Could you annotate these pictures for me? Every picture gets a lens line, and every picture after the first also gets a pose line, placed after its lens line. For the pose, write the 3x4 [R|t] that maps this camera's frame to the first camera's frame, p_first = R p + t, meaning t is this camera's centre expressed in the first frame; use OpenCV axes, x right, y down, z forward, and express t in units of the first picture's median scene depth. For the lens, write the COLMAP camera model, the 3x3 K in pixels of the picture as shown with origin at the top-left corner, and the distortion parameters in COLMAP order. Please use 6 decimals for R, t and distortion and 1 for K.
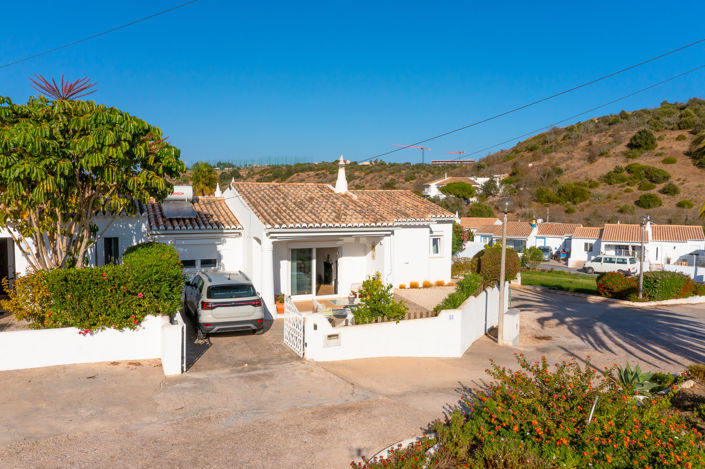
lens RADIAL K [[554.7, 0, 352.5], [0, 554.7, 234.5], [0, 0, 1]] dist [0.005276, 0.008505]
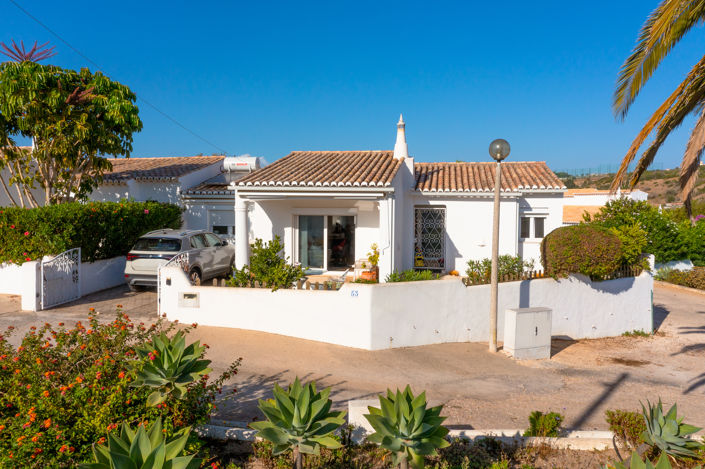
lens RADIAL K [[554.7, 0, 352.5], [0, 554.7, 234.5], [0, 0, 1]] dist [0.005276, 0.008505]
pose [[0.835413, 0.031386, -0.548726, 0.475119], [-0.042309, 0.999078, -0.007269, 0.062014], [0.547992, 0.029289, 0.835970, 0.304619]]
